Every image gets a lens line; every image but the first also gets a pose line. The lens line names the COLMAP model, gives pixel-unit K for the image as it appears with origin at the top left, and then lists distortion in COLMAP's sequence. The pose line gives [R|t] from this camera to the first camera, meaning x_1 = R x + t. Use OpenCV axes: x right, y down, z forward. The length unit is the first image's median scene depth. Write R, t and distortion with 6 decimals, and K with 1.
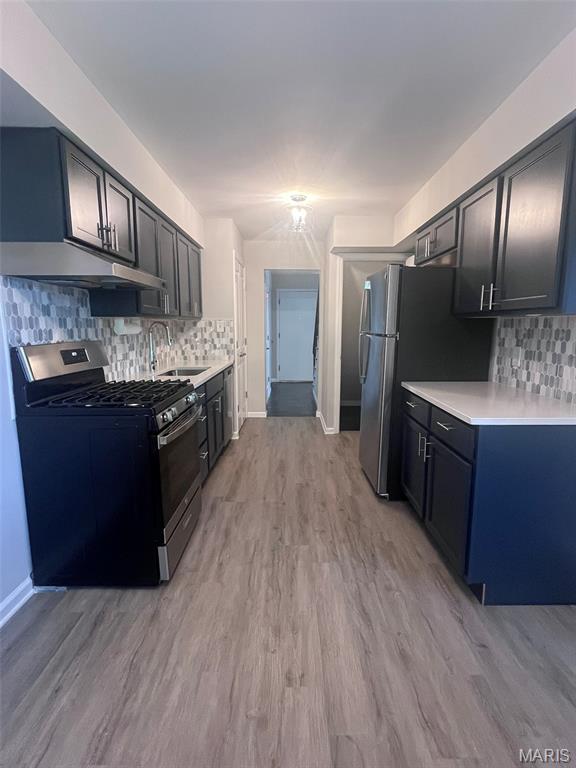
lens RADIAL K [[386.1, 0, 288.0], [0, 386.1, 384.0], [0, 0, 1]] dist [-0.002515, -0.000802]
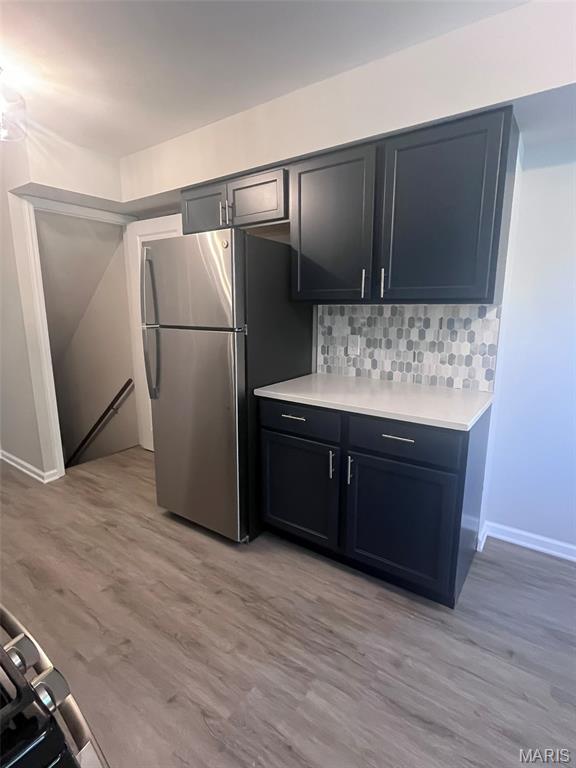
lens RADIAL K [[386.1, 0, 288.0], [0, 386.1, 384.0], [0, 0, 1]] dist [-0.002515, -0.000802]
pose [[0.574593, -0.165125, 0.801609, -0.301278], [0.126978, 0.985562, 0.111999, -0.102312], [-0.808529, 0.037433, 0.587264, 0.546623]]
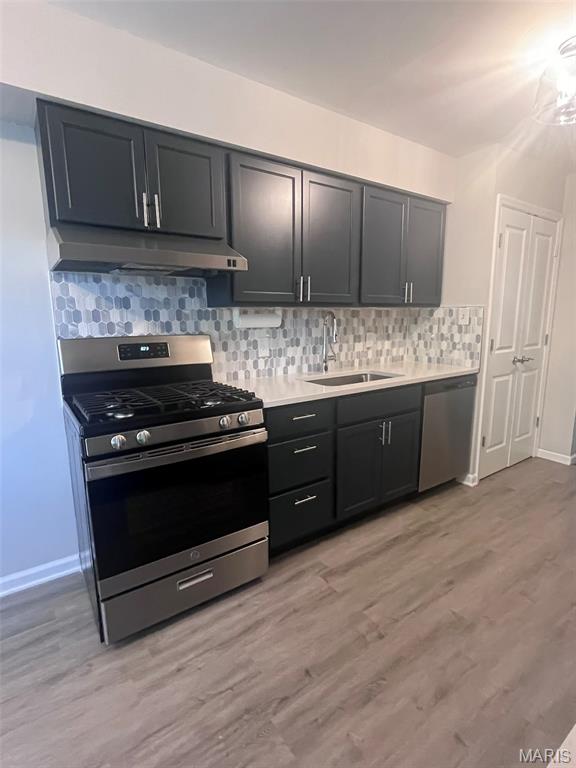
lens RADIAL K [[386.1, 0, 288.0], [0, 386.1, 384.0], [0, 0, 1]] dist [-0.002515, -0.000802]
pose [[0.579194, 0.135760, -0.803806, 0.358824], [-0.112965, 0.989888, 0.085791, -0.097328], [0.807325, 0.041112, 0.588673, 0.633900]]
